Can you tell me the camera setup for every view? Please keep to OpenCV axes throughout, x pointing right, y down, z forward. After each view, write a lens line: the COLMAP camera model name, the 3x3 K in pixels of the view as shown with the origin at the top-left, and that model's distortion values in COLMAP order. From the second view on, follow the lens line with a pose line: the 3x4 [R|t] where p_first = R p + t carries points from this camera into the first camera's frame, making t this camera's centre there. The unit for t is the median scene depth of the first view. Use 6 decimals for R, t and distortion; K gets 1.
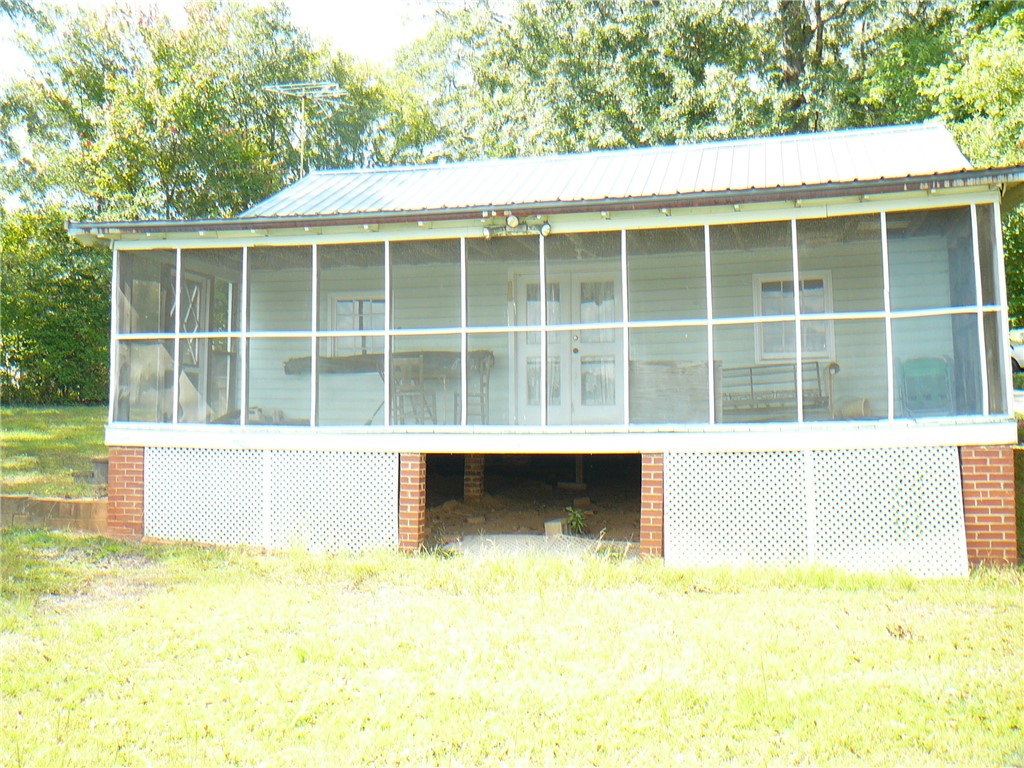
lens RADIAL K [[1071.1, 0, 512.0], [0, 1071.1, 384.0], [0, 0, 1]] dist [0.000807, 0.008801]
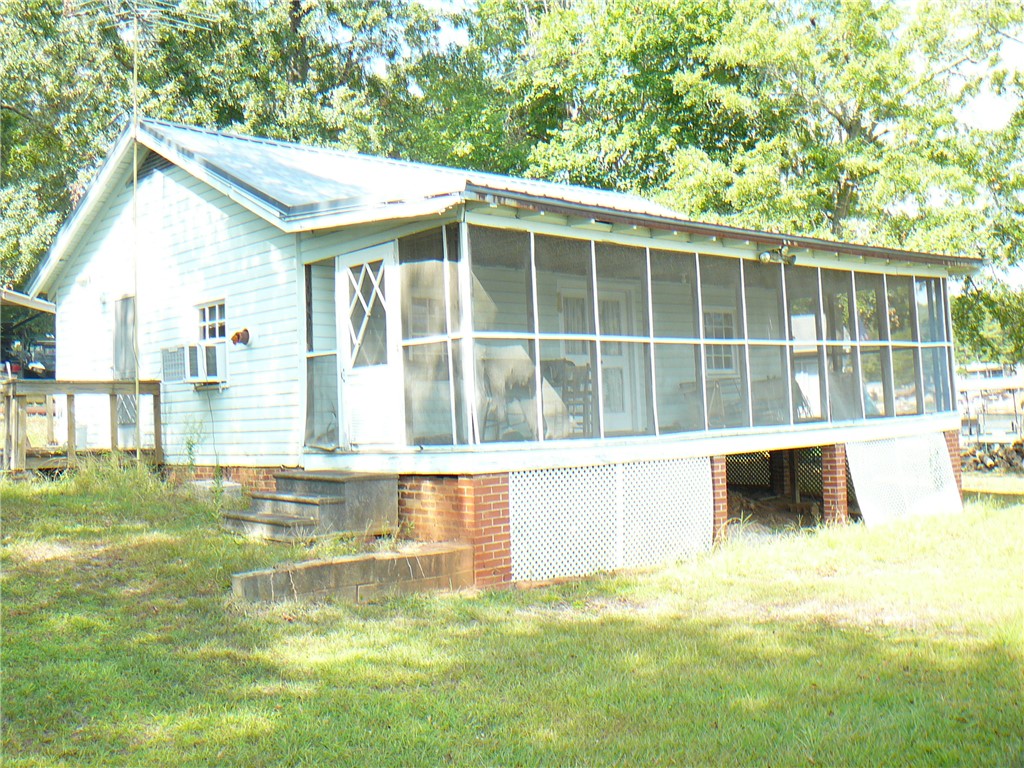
lens RADIAL K [[1071.1, 0, 512.0], [0, 1071.1, 384.0], [0, 0, 1]] dist [0.000807, 0.008801]
pose [[0.544322, -0.002596, 0.838873, -1.026890], [0.019377, 0.999767, -0.009479, 0.000015], [-0.838653, 0.021414, 0.544245, 0.560165]]
